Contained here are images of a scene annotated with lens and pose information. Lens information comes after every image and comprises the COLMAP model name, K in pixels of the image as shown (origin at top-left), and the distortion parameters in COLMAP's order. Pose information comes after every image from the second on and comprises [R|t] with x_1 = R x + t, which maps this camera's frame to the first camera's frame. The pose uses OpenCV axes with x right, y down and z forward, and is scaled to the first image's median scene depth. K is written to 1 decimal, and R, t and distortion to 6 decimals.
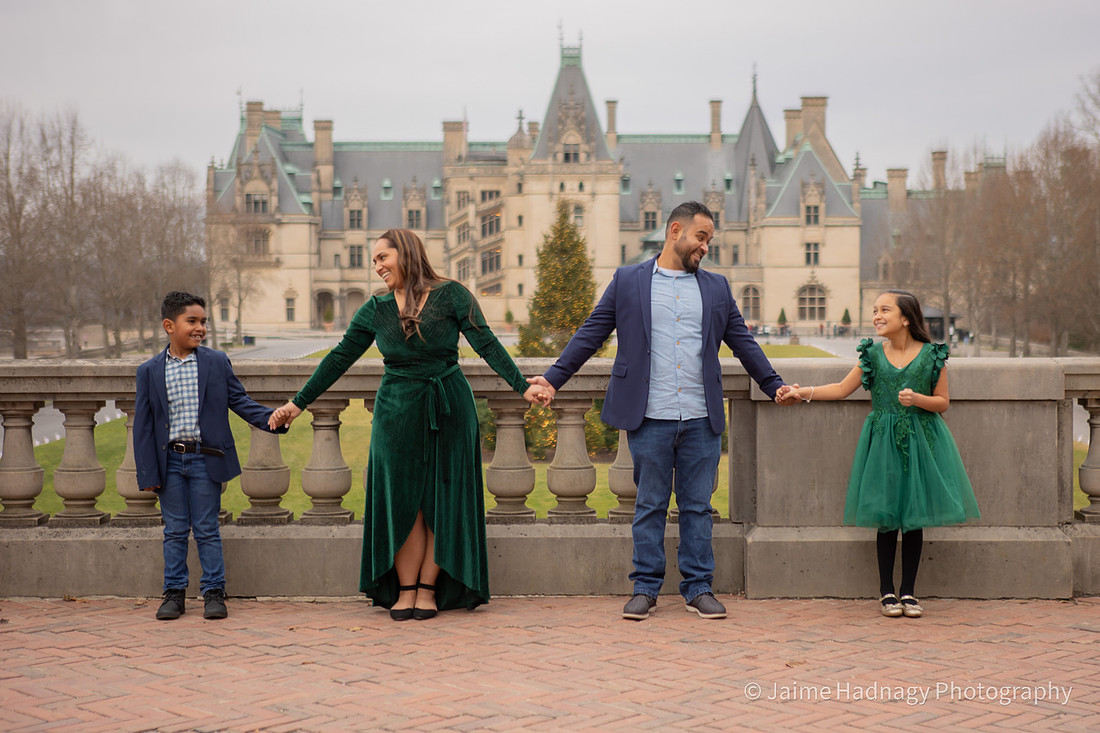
lens RADIAL K [[1796.0, 0, 598.7], [0, 1796.0, 316.5], [0, 0, 1]] dist [0.141244, 0.000000]
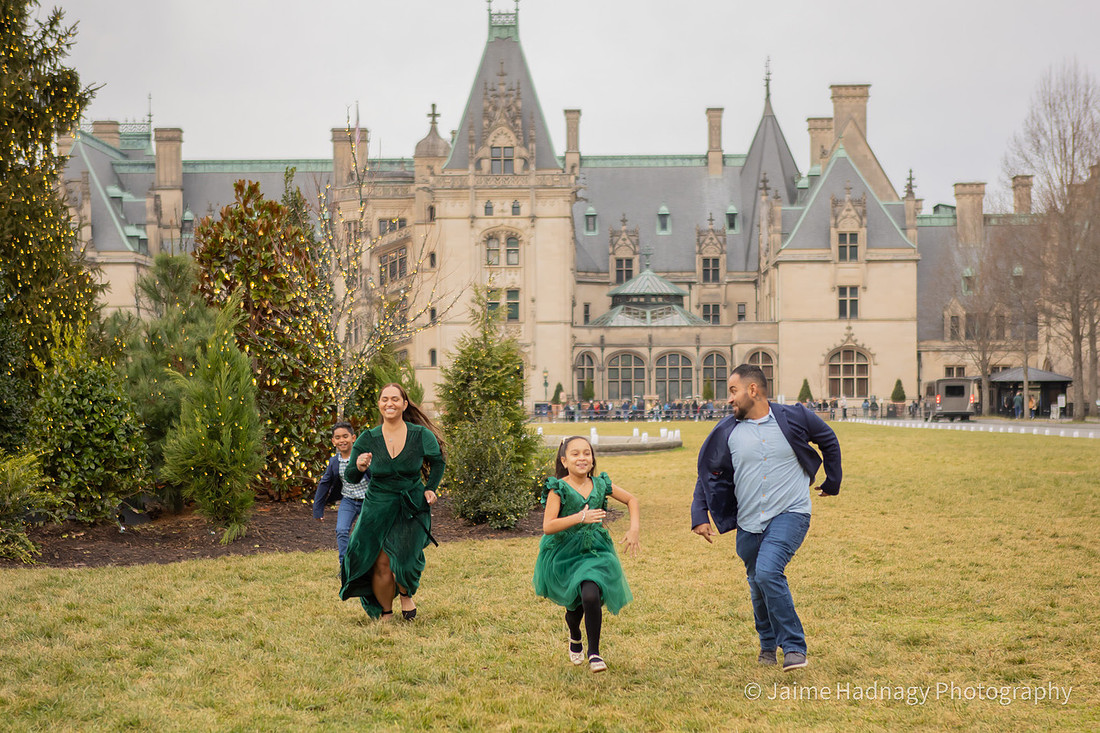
lens RADIAL K [[1932.1, 0, 542.4], [0, 1932.1, 408.0], [0, 0, 1]] dist [0.000364, 0.000000]
pose [[0.999274, -0.001224, -0.038082, 0.028895], [0.000385, 0.999757, -0.022020, 0.022067], [0.038100, 0.021989, 0.999032, 0.250671]]
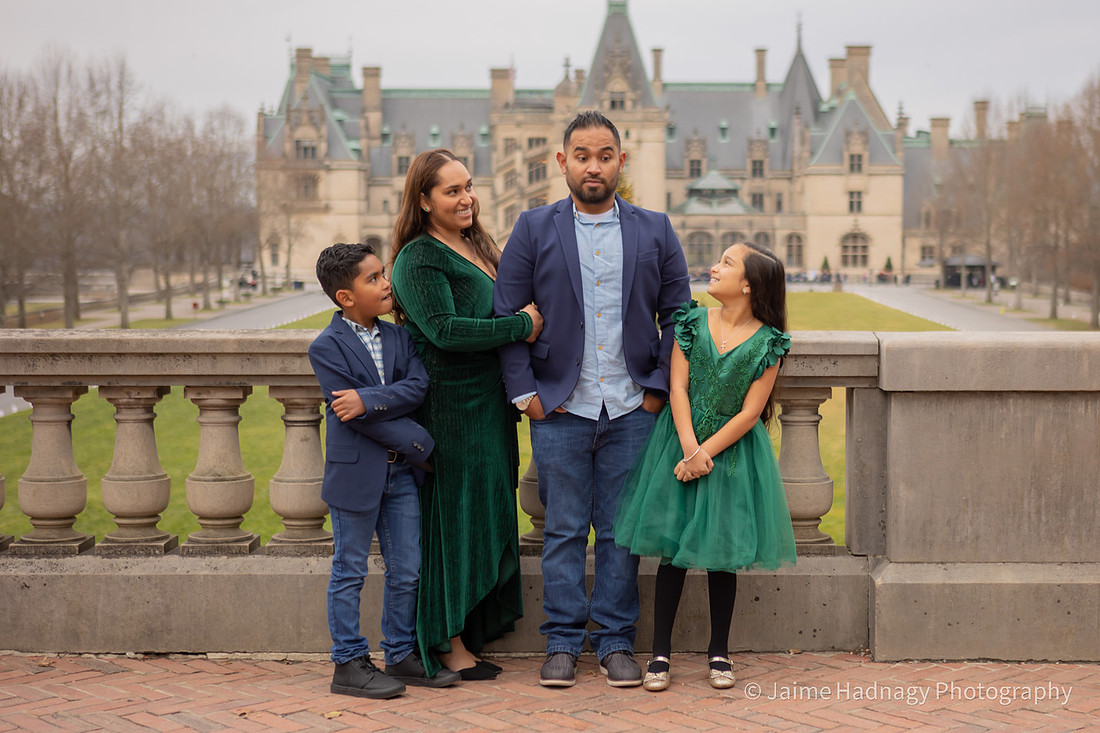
lens RADIAL K [[1754.6, 0, 647.8], [0, 1754.6, 330.7], [0, 0, 1]] dist [0.083037, 0.000000]
pose [[0.999987, 0.004156, 0.002804, -0.000467], [-0.004261, 0.999245, 0.038615, -0.000186], [-0.002641, -0.038626, 0.999250, 0.010980]]
